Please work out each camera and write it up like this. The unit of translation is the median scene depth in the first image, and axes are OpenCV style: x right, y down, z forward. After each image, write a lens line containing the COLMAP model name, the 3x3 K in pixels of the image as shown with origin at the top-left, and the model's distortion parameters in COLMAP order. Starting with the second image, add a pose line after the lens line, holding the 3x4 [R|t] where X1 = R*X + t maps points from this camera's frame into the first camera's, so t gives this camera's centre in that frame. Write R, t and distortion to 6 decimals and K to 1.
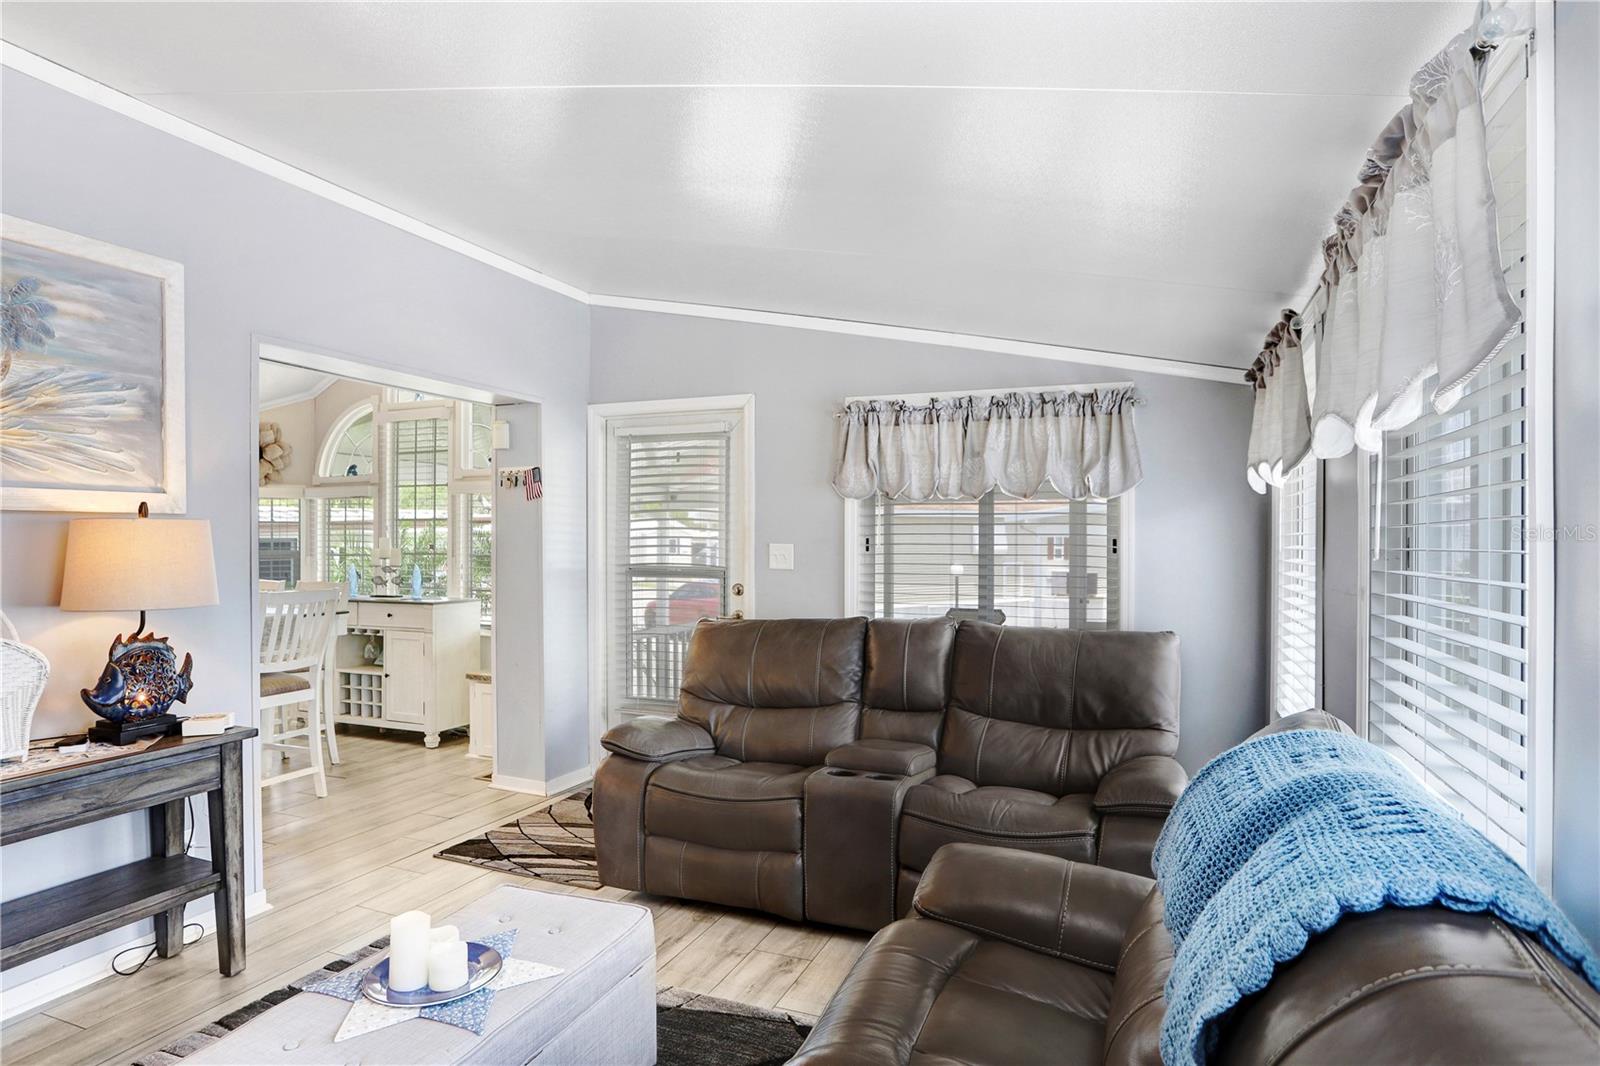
lens RADIAL K [[898.6, 0, 797.1], [0, 898.6, 538.3], [0, 0, 1]] dist [-0.046959, 0.000564]
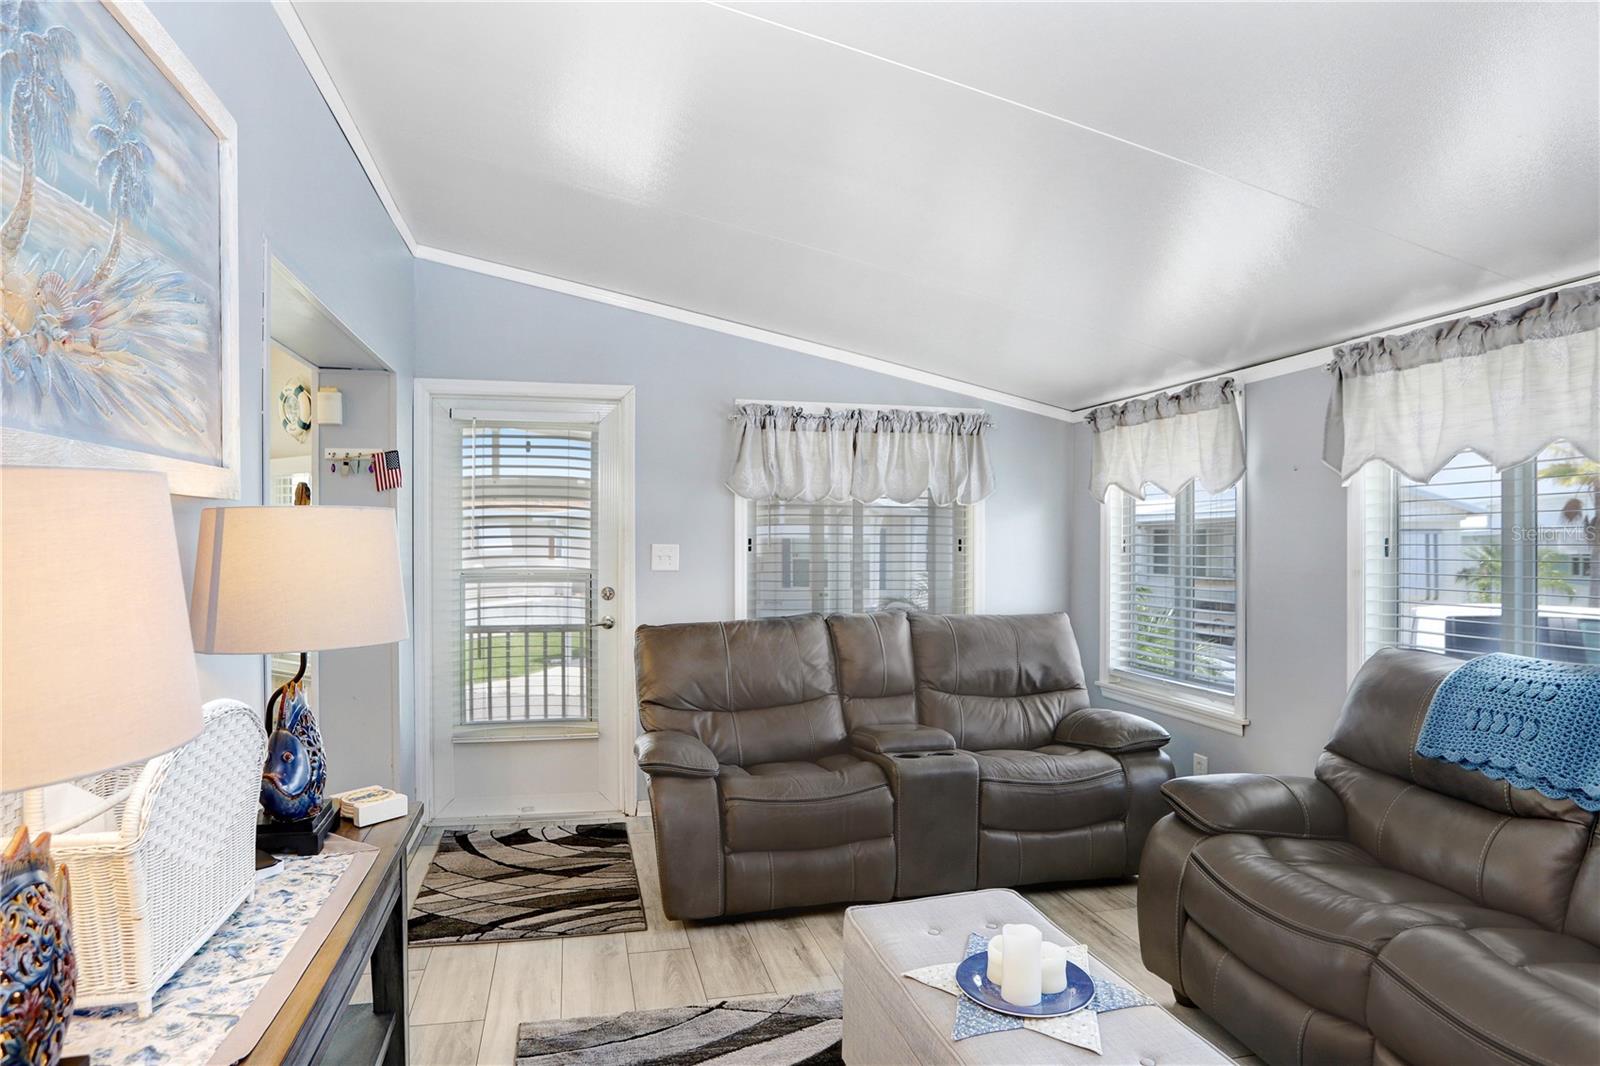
lens RADIAL K [[898.6, 0, 799.9], [0, 898.6, 538.5], [0, 0, 1]] dist [-0.046959, 0.000564]
pose [[0.814305, -0.000200, 0.580437, -0.513757], [0.001007, 0.999999, -0.001069, 0.001208], [-0.580436, 0.001456, 0.814305, 0.149197]]
